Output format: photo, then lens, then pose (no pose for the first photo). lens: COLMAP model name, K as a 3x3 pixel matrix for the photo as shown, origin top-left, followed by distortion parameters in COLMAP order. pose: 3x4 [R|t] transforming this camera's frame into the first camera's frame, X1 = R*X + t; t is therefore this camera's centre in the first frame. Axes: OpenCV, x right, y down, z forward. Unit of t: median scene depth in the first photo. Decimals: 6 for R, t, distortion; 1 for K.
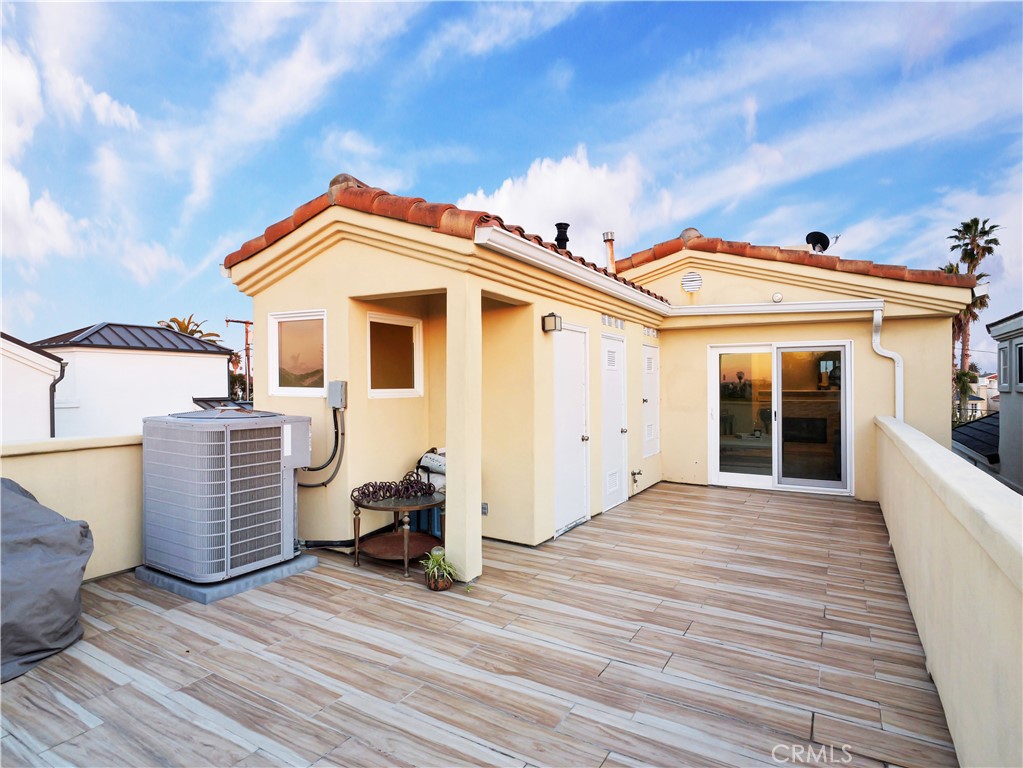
lens RADIAL K [[552.3, 0, 512.5], [0, 552.3, 382.2], [0, 0, 1]] dist [-0.008411, 0.000959]
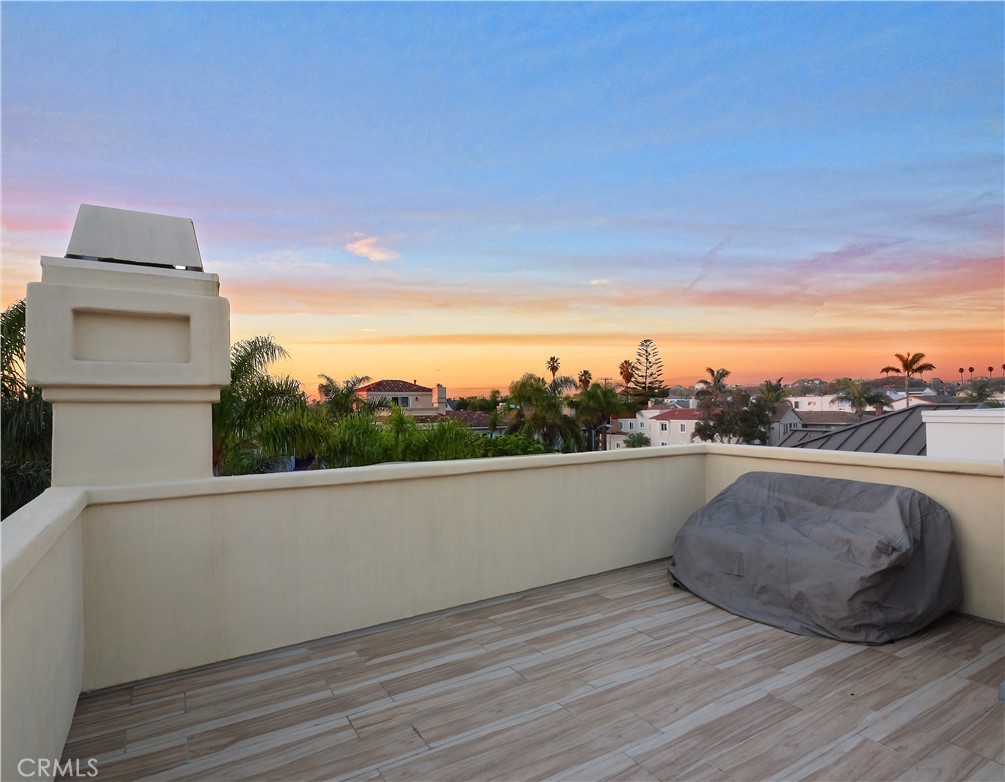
lens RADIAL K [[574.8, 0, 502.4], [0, 574.8, 399.4], [0, 0, 1]] dist [-0.005881, 0.000626]
pose [[-0.486759, 0.009335, -0.873487, 0.552321], [0.023888, 0.999711, -0.002628, -0.025476], [0.873210, -0.022145, -0.486841, 0.969397]]
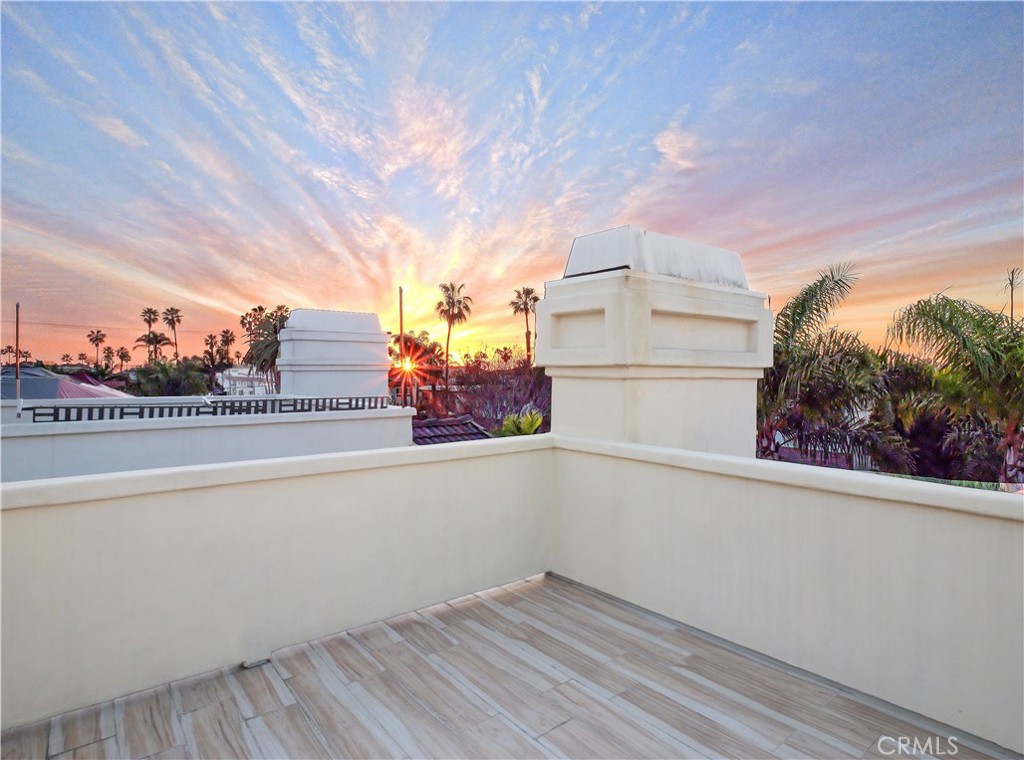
lens RADIAL K [[546.5, 0, 509.5], [0, 546.5, 376.2], [0, 0, 1]] dist [-0.003375, -0.000879]
pose [[-0.936628, -0.002275, 0.350319, -0.385386], [-0.004361, 0.999977, -0.005166, -0.034721], [-0.350299, -0.006367, -0.936616, 1.211090]]
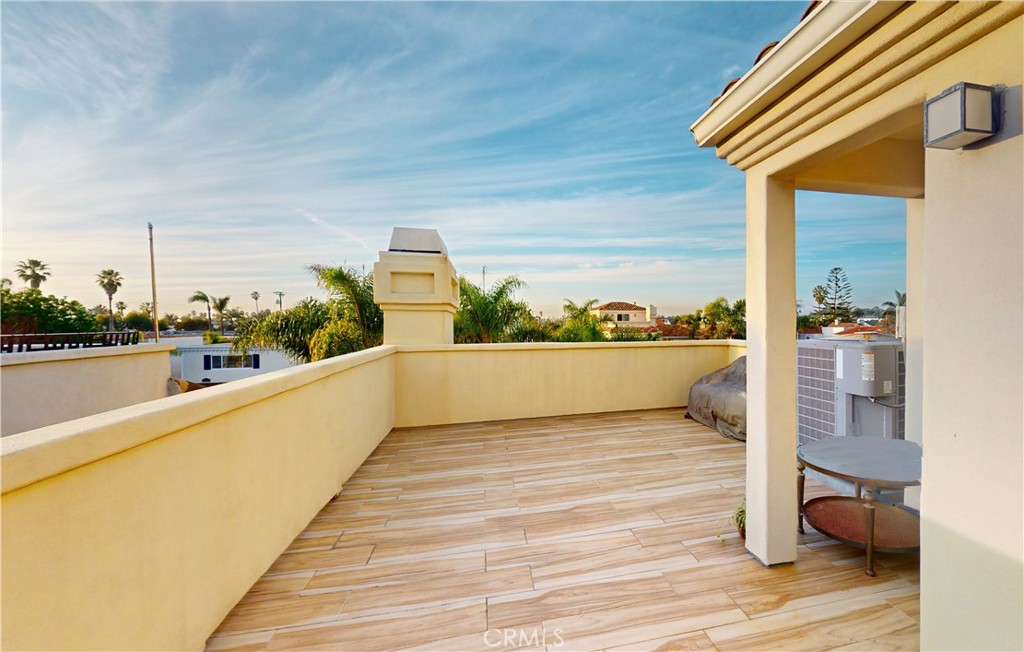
lens RADIAL K [[435.3, 0, 588.8], [0, 435.3, 321.2], [0, 0, 1]] dist [-0.000765, 0.000278]
pose [[-0.715834, 0.011733, -0.698172, 0.743800], [0.014760, 0.999890, 0.001670, 0.018942], [0.698114, -0.009110, -0.715928, 1.782528]]
